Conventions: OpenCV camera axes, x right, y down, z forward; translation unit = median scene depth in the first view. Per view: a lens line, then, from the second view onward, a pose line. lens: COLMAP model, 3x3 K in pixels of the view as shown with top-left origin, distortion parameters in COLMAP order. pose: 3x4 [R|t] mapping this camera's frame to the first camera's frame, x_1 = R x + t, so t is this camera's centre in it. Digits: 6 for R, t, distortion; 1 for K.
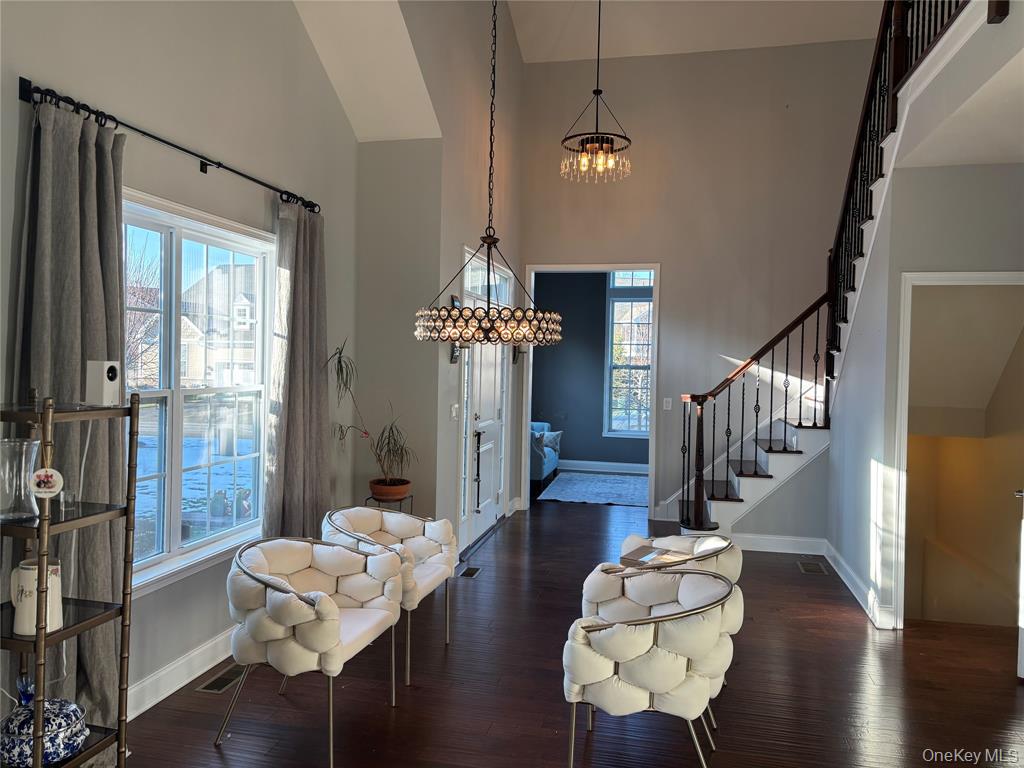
lens RADIAL K [[763.1, 0, 515.7], [0, 763.1, 387.8], [0, 0, 1]] dist [0.059226, -0.065047]
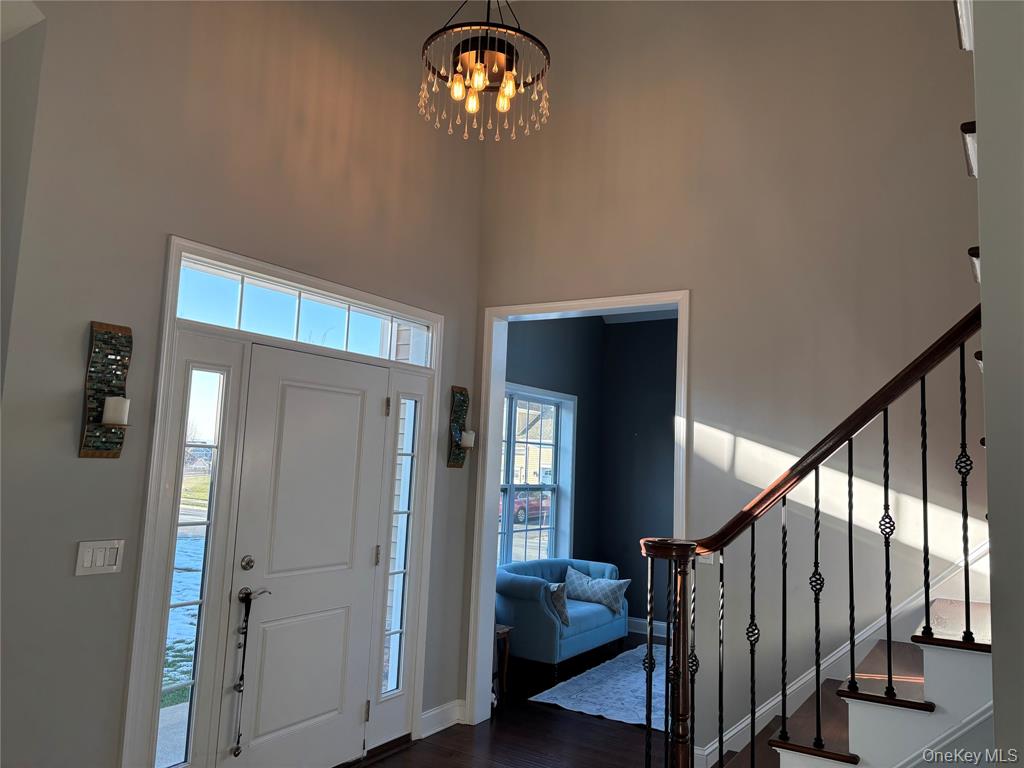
lens RADIAL K [[763.1, 0, 515.7], [0, 763.1, 387.8], [0, 0, 1]] dist [0.059226, -0.065047]
pose [[0.945254, -0.013800, -0.326042, 0.297670], [-0.032489, 0.990162, -0.136102, -0.015935], [0.324713, 0.139244, 0.935507, 0.536360]]
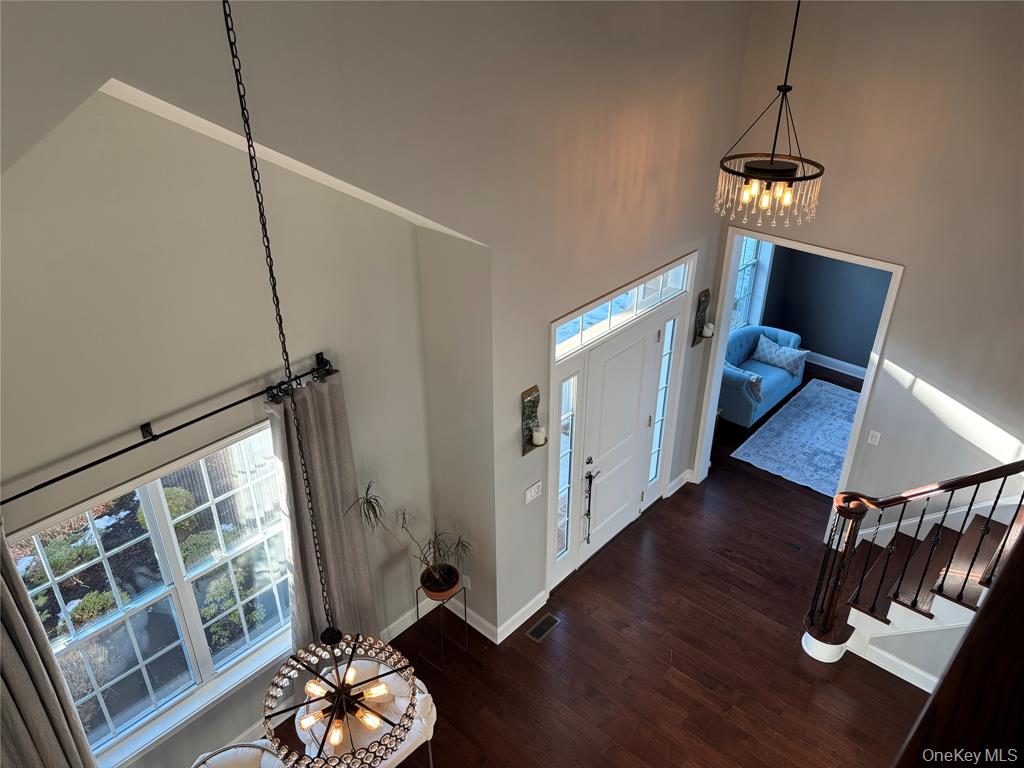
lens RADIAL K [[763.1, 0, 515.7], [0, 763.1, 387.8], [0, 0, 1]] dist [0.059226, -0.065047]
pose [[0.877057, 0.222270, -0.425872, 0.242750], [0.006919, 0.880583, 0.473842, -0.474326], [0.480336, -0.418533, 0.770783, 0.275678]]
